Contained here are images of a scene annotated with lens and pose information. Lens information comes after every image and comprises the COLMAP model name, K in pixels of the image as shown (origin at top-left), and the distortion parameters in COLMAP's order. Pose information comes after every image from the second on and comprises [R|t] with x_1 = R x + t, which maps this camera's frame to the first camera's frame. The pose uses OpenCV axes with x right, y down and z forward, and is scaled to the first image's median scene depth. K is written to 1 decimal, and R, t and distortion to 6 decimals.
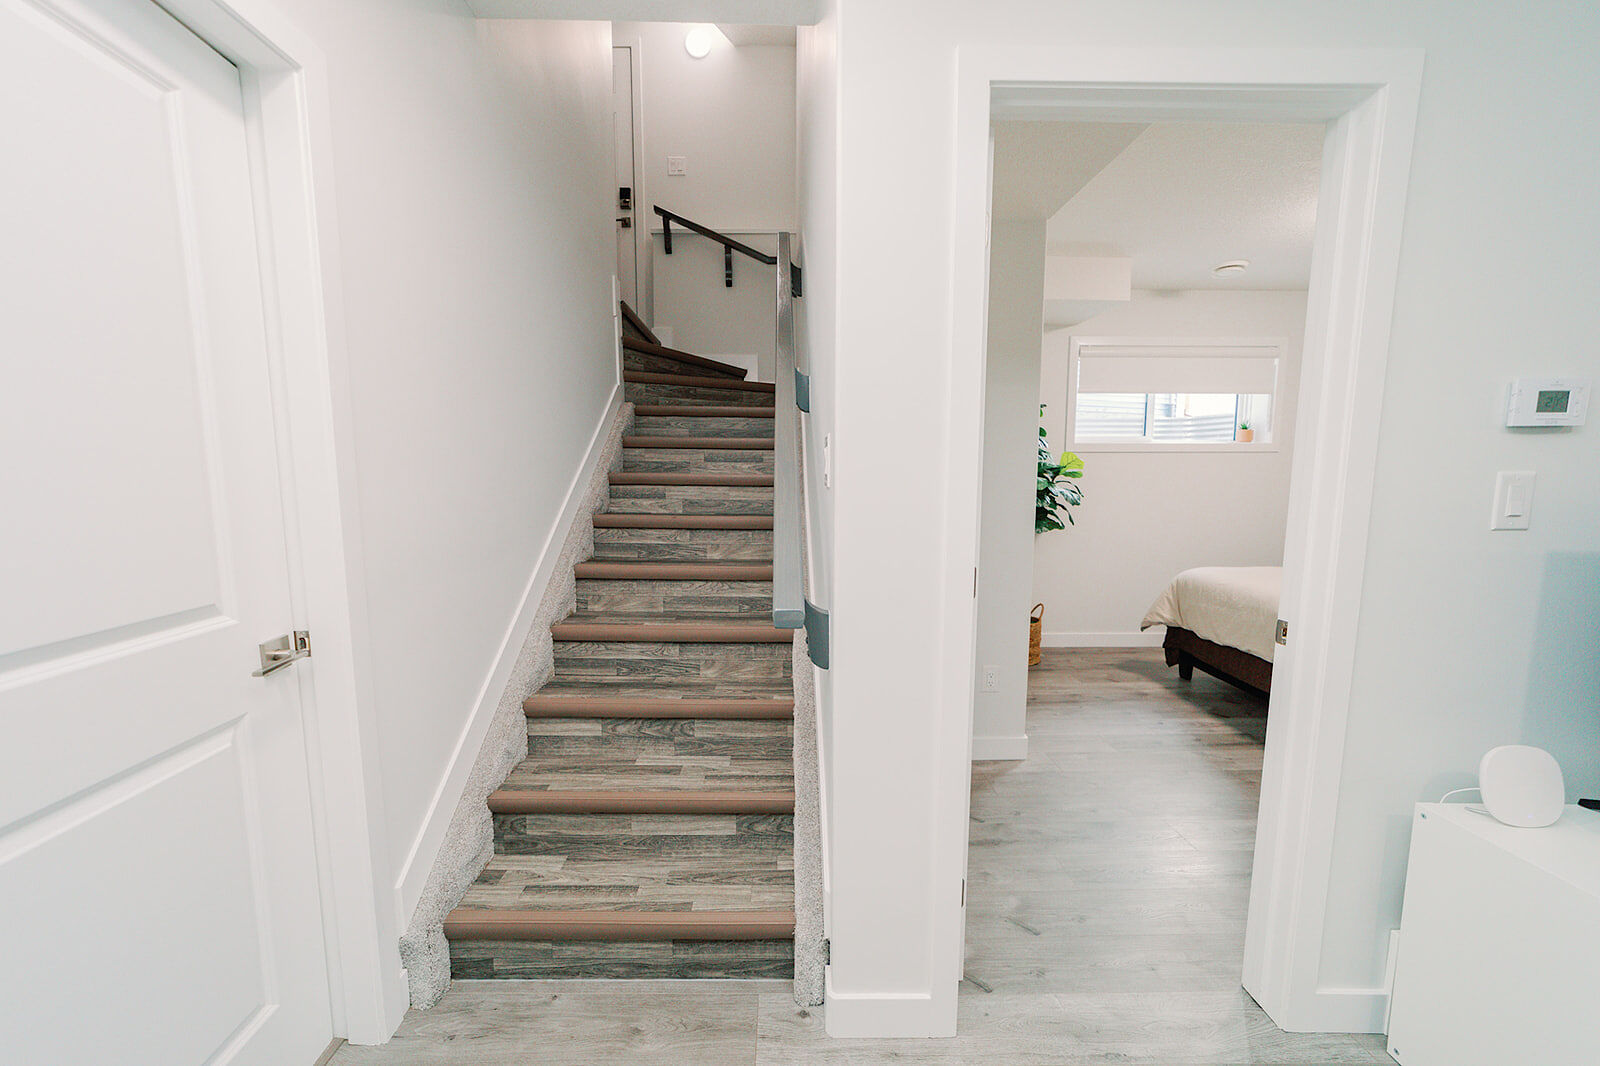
lens RADIAL K [[611.5, 0, 803.7], [0, 611.5, 539.8], [0, 0, 1]] dist [-0.004257, 0.000140]
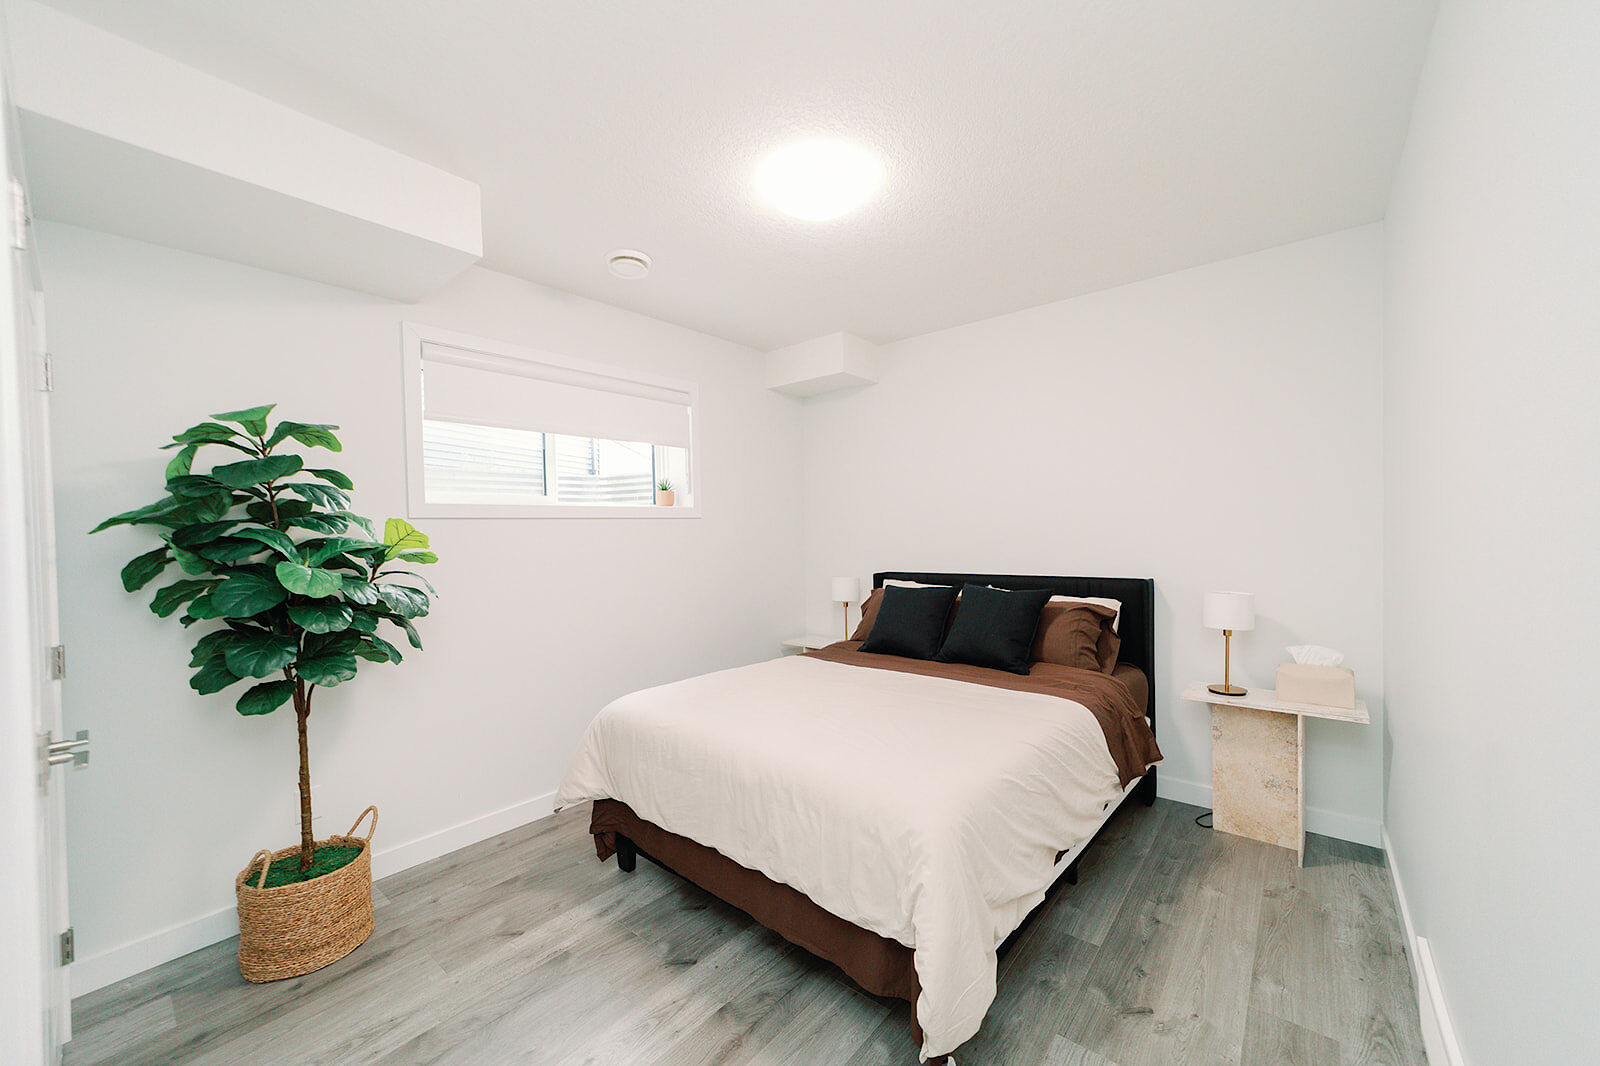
lens RADIAL K [[611.5, 0, 808.1], [0, 611.5, 536.8], [0, 0, 1]] dist [-0.004257, 0.000140]
pose [[0.651515, -0.023645, 0.758267, 0.246286], [0.112579, 0.991461, -0.065812, -0.048690], [-0.750236, 0.128243, 0.648614, 0.361421]]
